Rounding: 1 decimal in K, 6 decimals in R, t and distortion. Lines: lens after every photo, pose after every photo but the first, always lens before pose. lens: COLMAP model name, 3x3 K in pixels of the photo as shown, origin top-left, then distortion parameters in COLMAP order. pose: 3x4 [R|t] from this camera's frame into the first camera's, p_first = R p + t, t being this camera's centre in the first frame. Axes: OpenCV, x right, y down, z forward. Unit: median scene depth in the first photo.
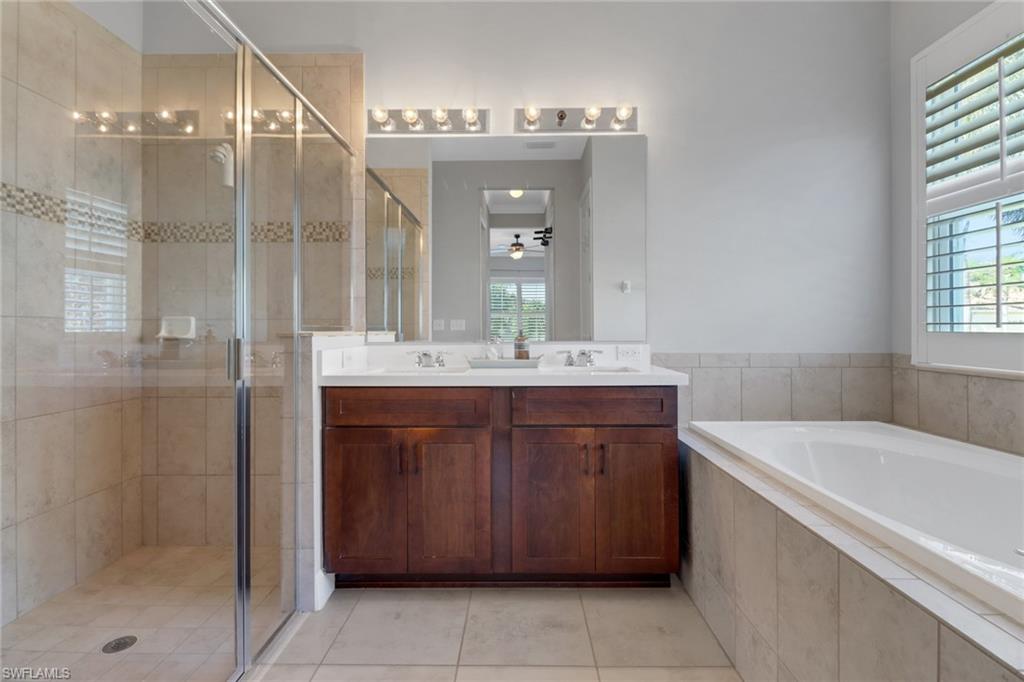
lens RADIAL K [[478.8, 0, 515.5], [0, 478.8, 315.3], [0, 0, 1]] dist [-0.010453, -0.008609]
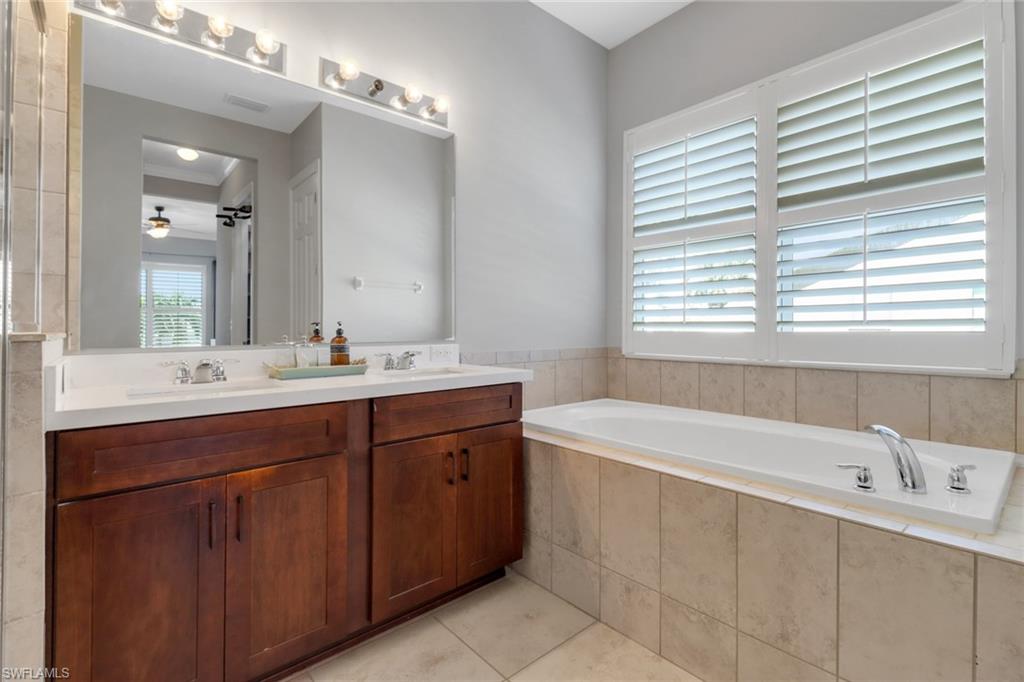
lens RADIAL K [[473.4, 0, 477.9], [0, 473.4, 319.9], [0, 0, 1]] dist [0.002555, -0.008083]
pose [[0.734934, 0.014822, 0.677976, -0.423342], [-0.021042, 0.999778, 0.000952, 0.010266], [-0.677812, -0.014966, 0.735083, 0.277375]]
